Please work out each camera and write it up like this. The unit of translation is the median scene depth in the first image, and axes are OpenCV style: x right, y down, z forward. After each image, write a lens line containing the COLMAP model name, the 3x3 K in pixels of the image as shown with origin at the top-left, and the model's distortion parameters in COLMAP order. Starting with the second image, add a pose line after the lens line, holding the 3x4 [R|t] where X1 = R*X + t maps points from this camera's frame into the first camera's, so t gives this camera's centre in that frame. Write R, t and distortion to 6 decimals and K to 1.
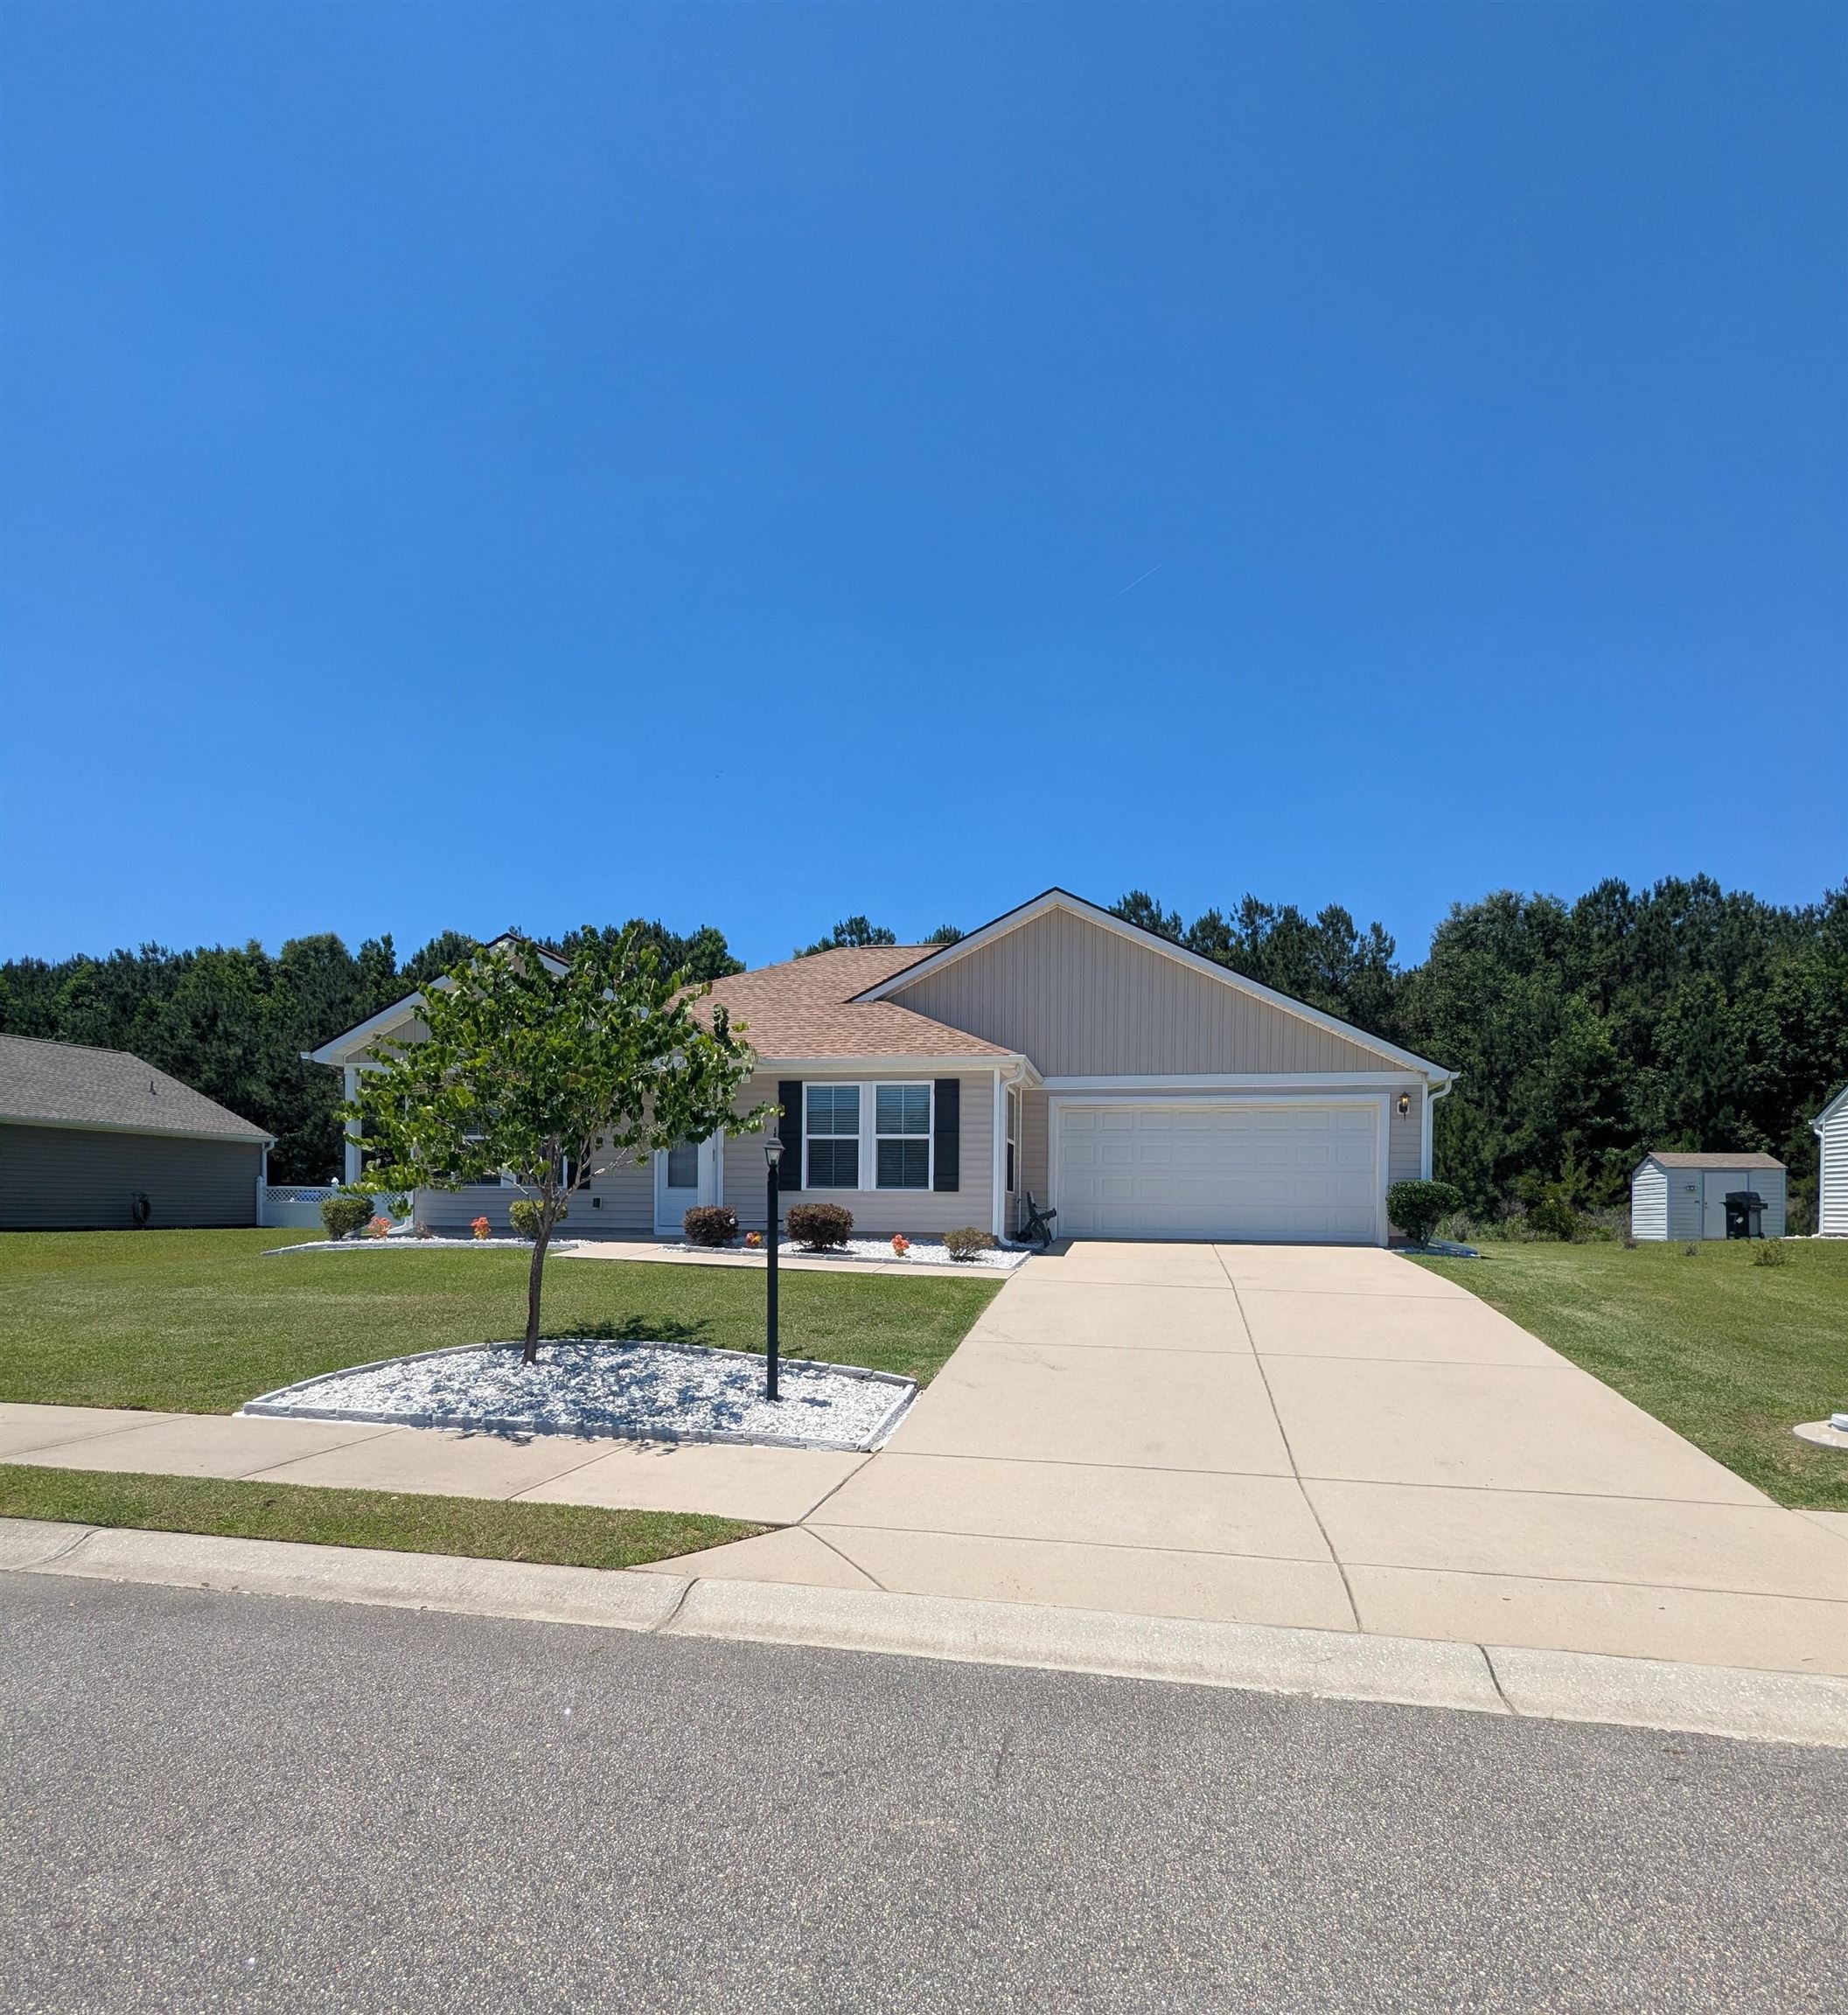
lens RADIAL K [[1168.8, 0, 918.8], [0, 1168.8, 1222.3], [0, 0, 1]] dist [-0.001319, -0.001261]
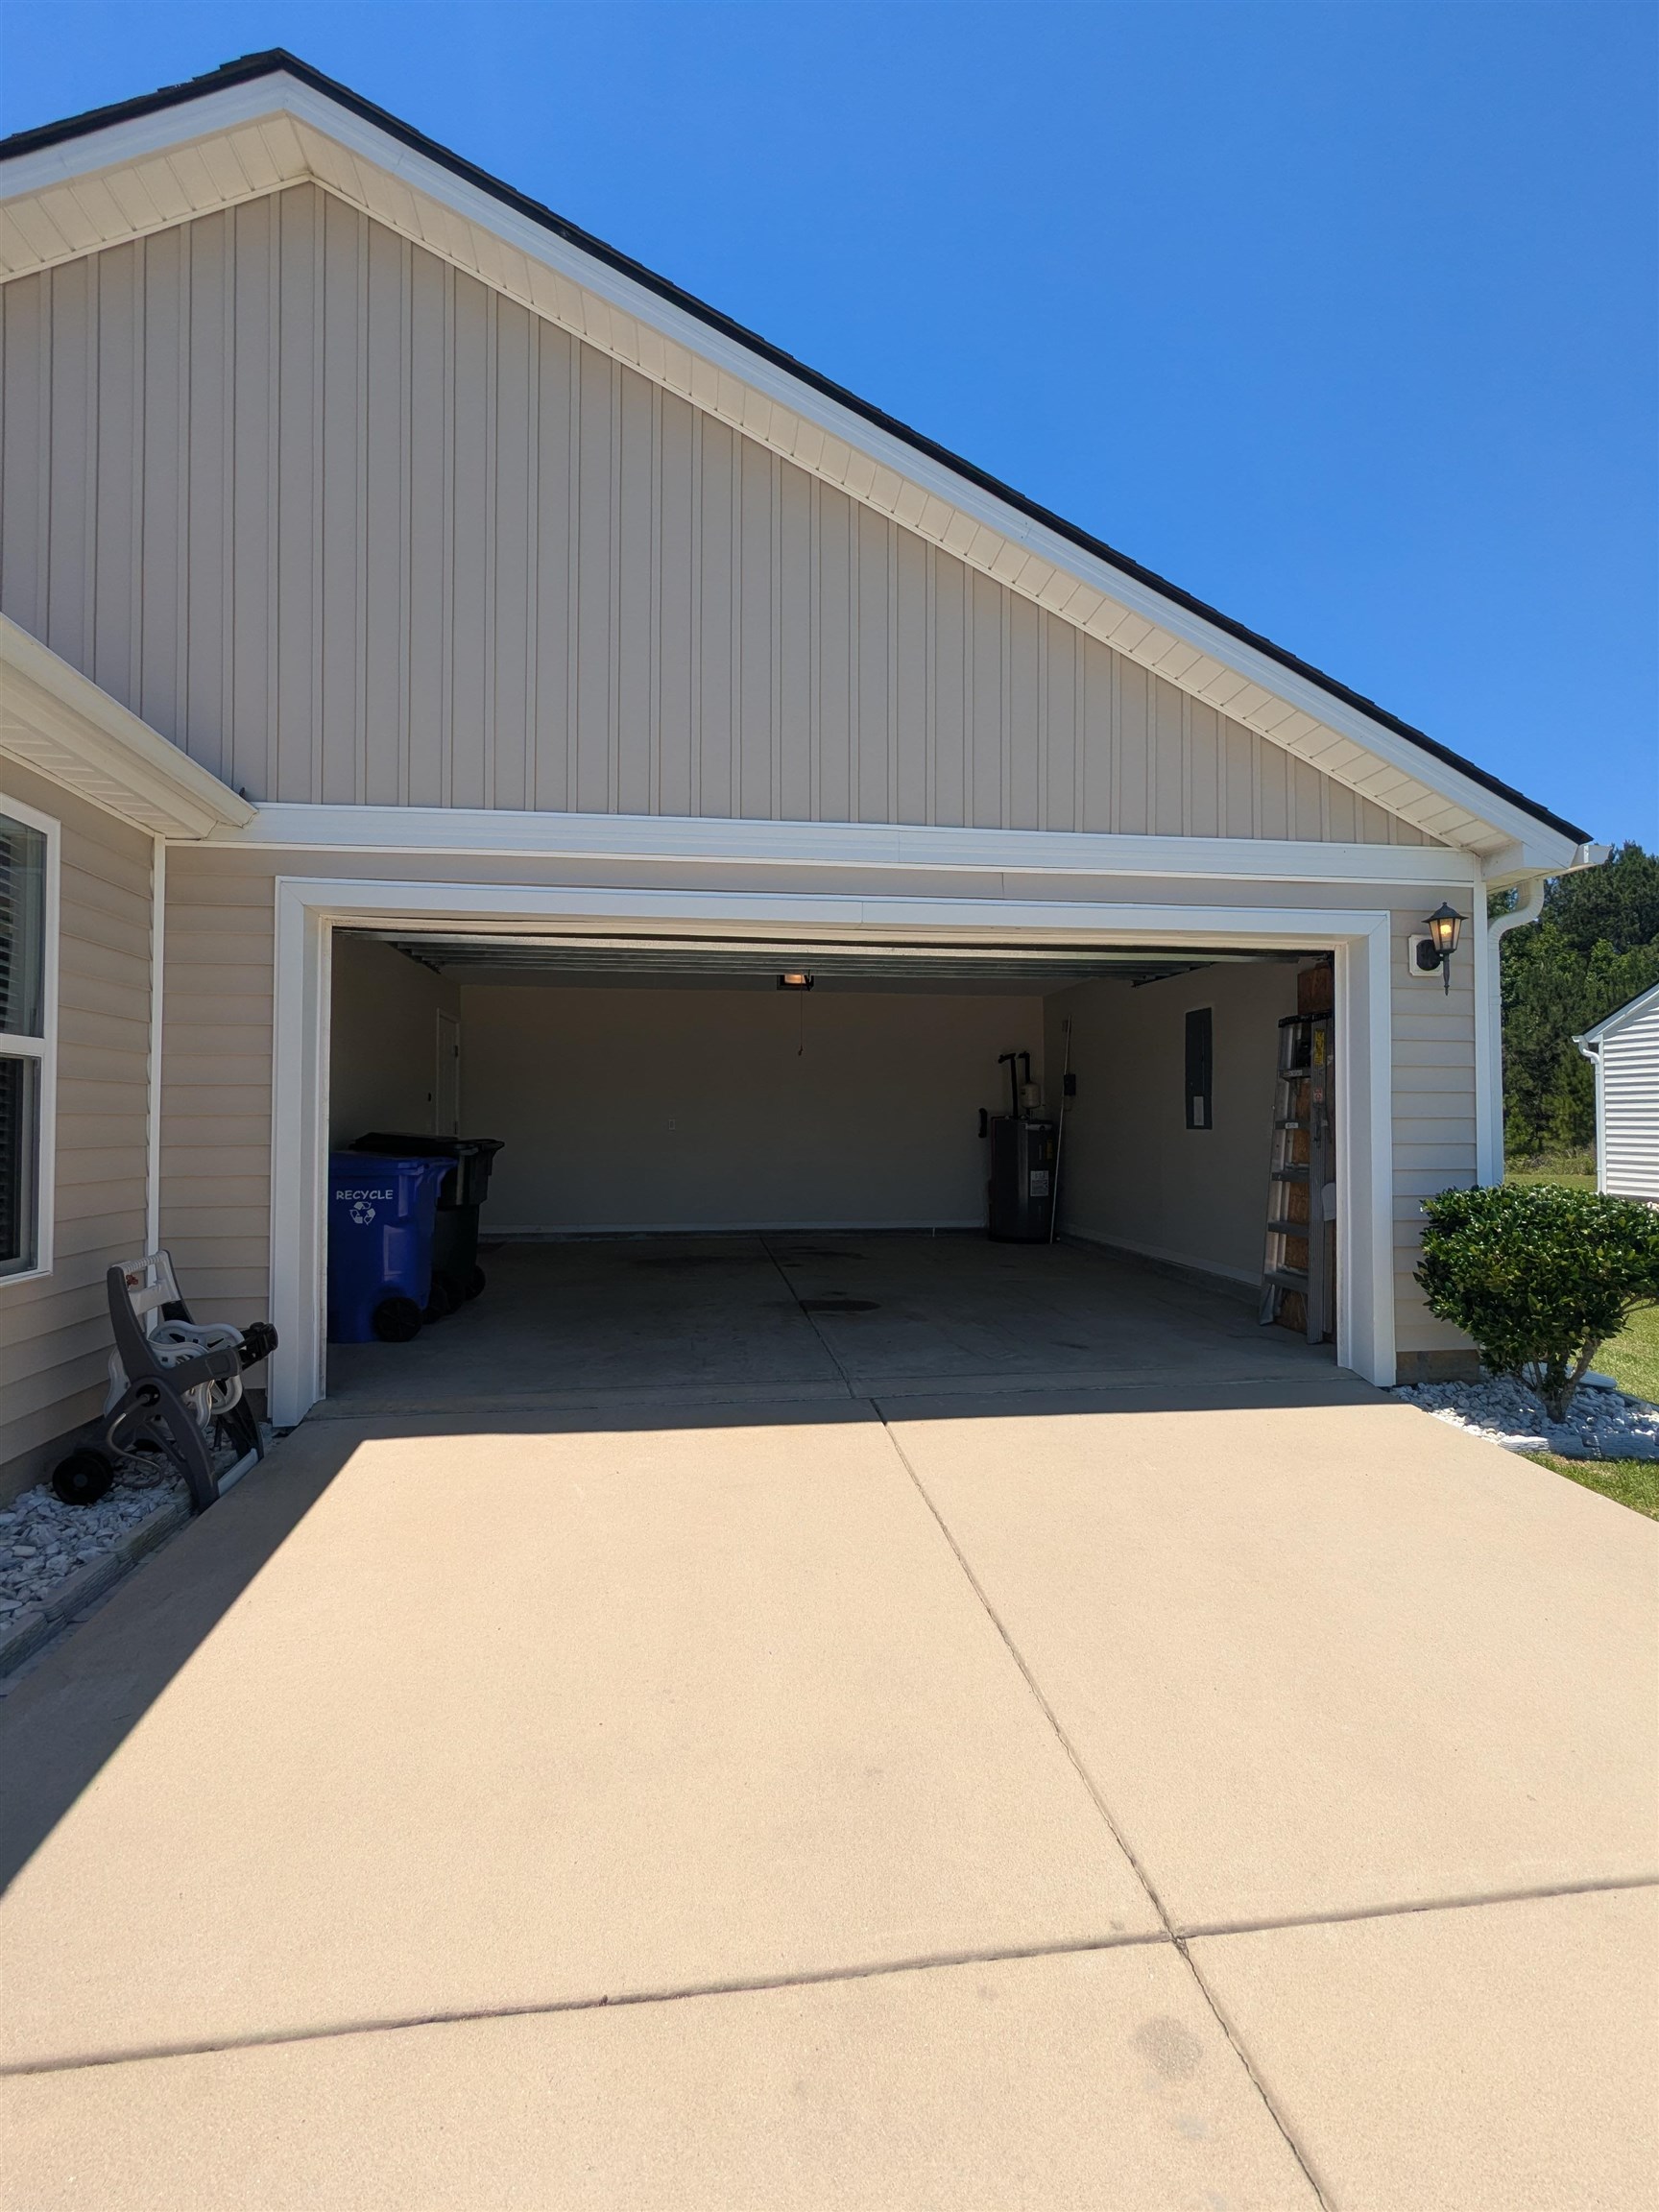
lens RADIAL K [[1047.3, 0, 831.4], [0, 1047.3, 1101.9], [0, 0, 1]] dist [-0.000686, 0.000869]
pose [[0.938672, -0.005380, 0.344768, 0.166463], [0.015283, 0.999545, -0.026012, -0.054885], [-0.344471, 0.029686, 0.938327, 0.831863]]
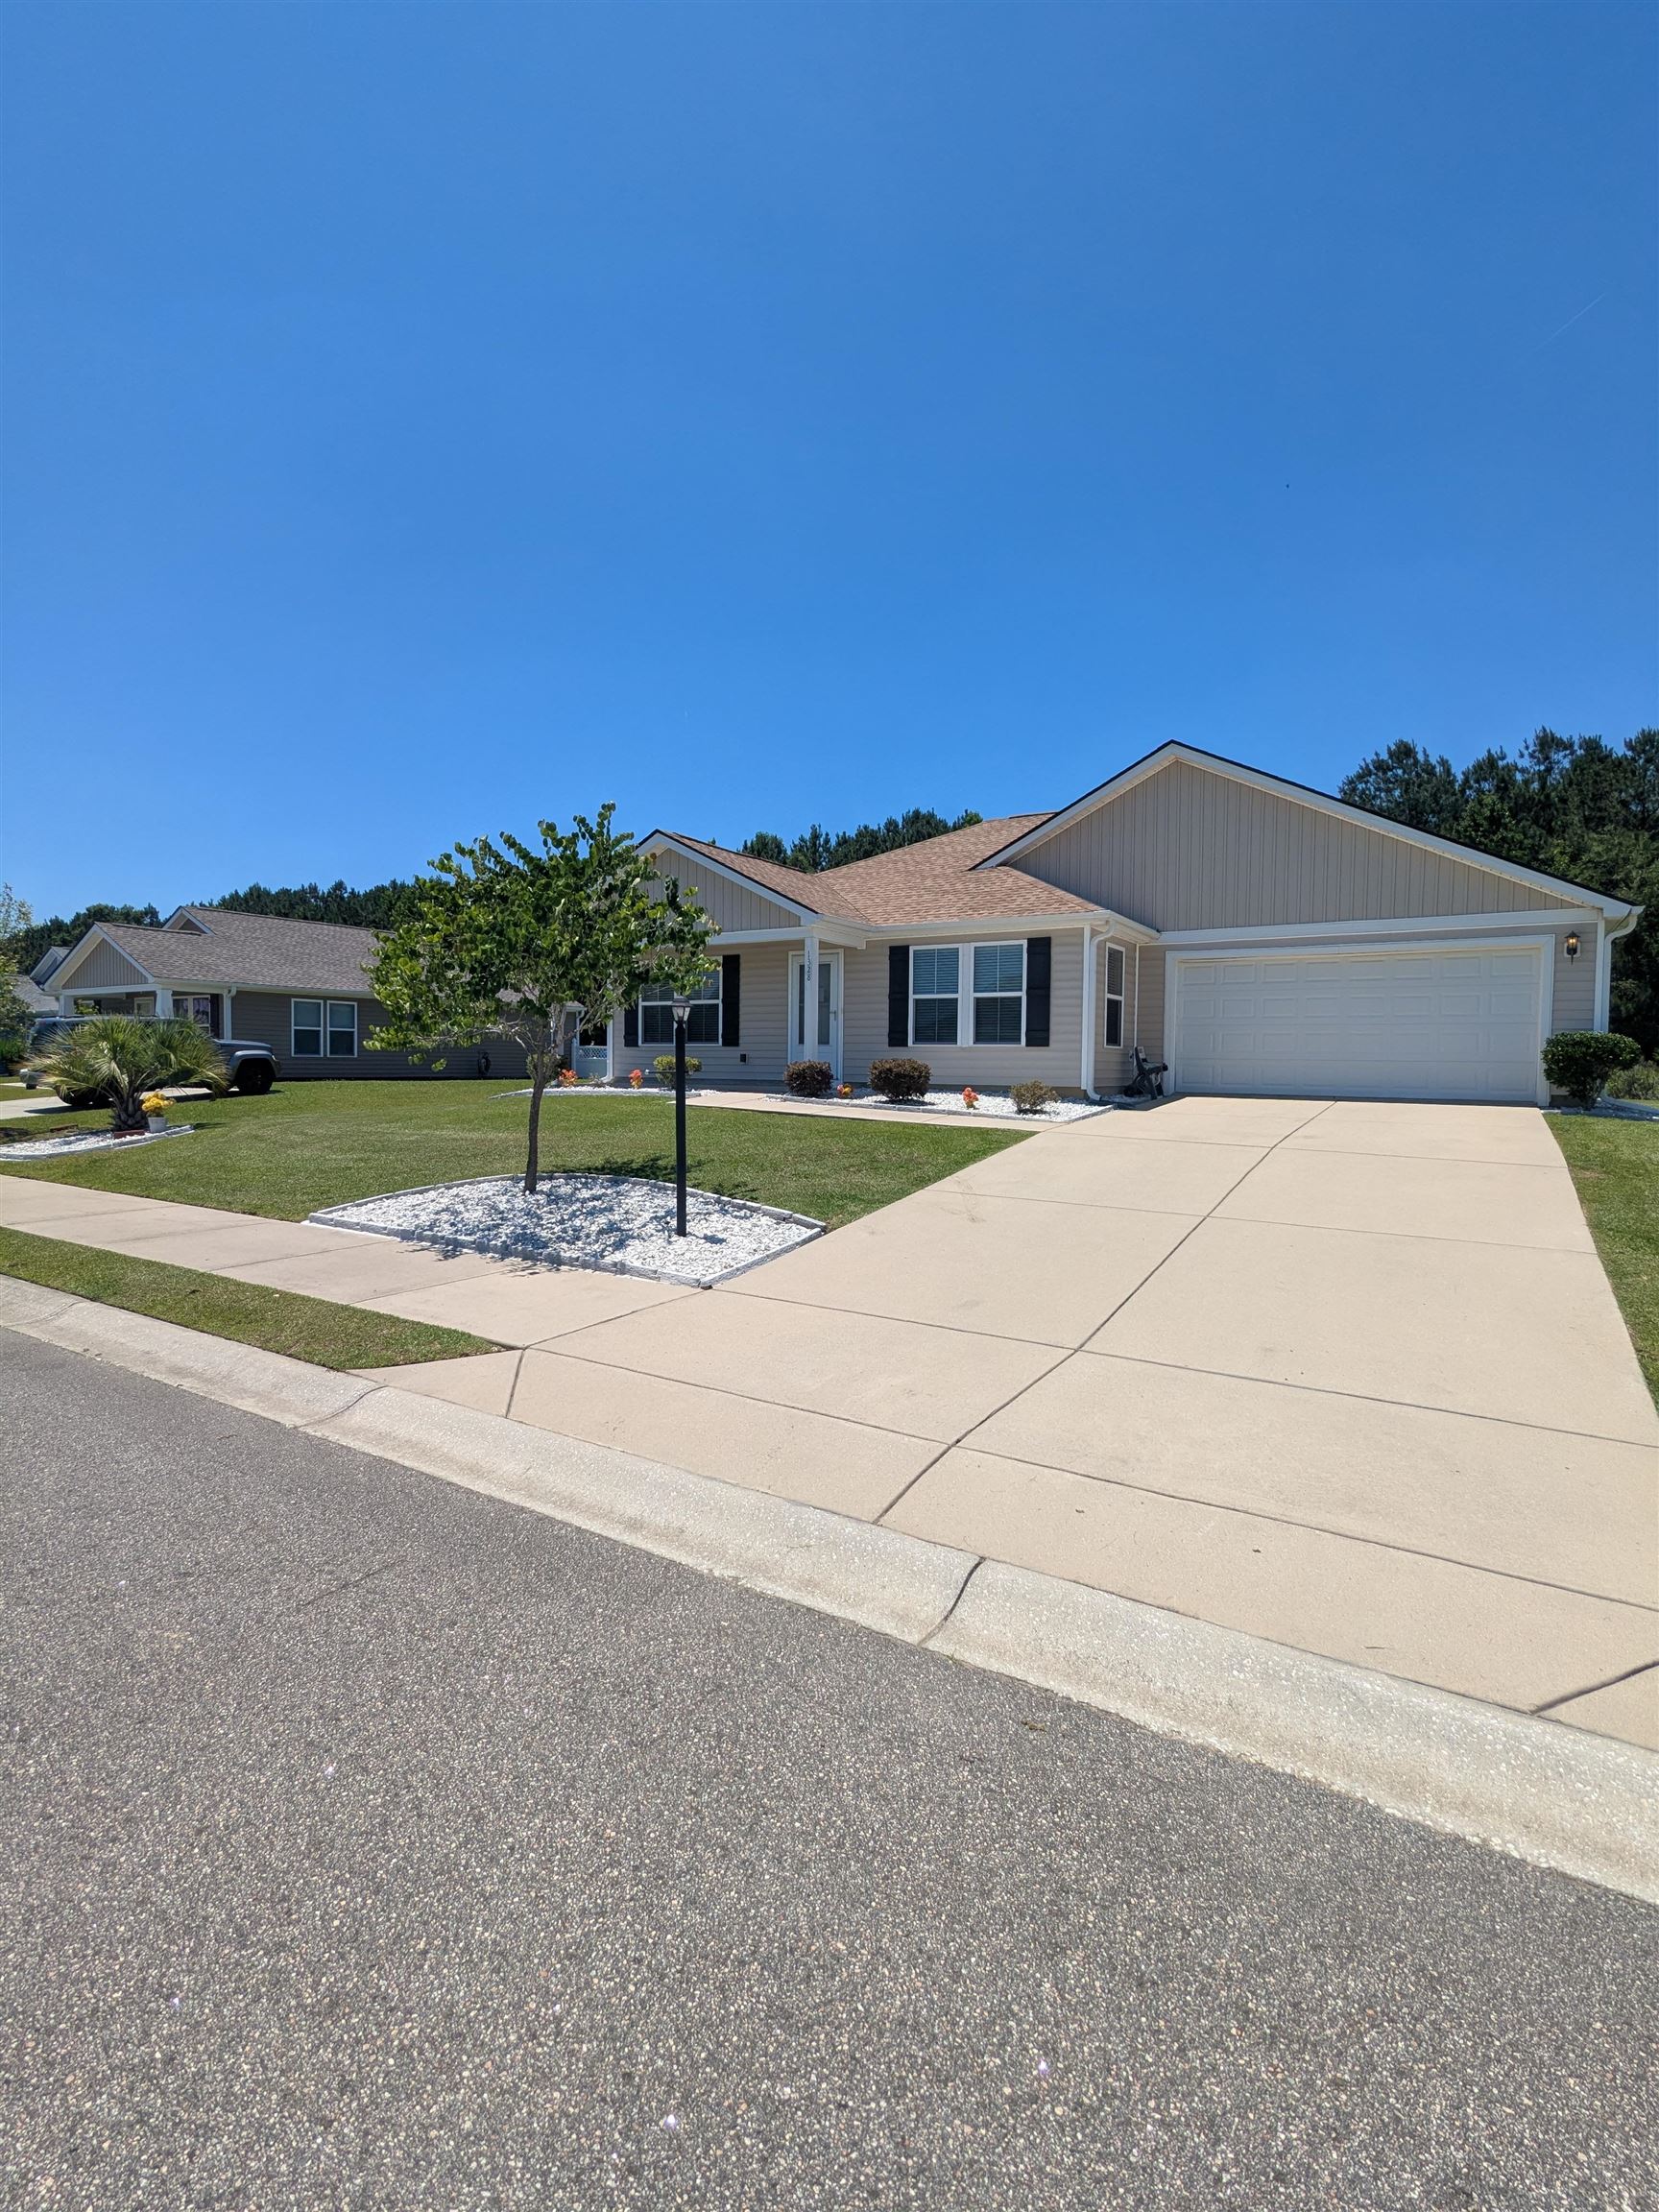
lens RADIAL K [[1047.3, 0, 831.4], [0, 1047.3, 1101.9], [0, 0, 1]] dist [-0.000686, 0.000869]
pose [[0.939007, 0.013570, -0.343631, 0.171677], [-0.005605, 0.999692, 0.024161, 0.001252], [0.343854, -0.020761, 0.938794, 0.063895]]
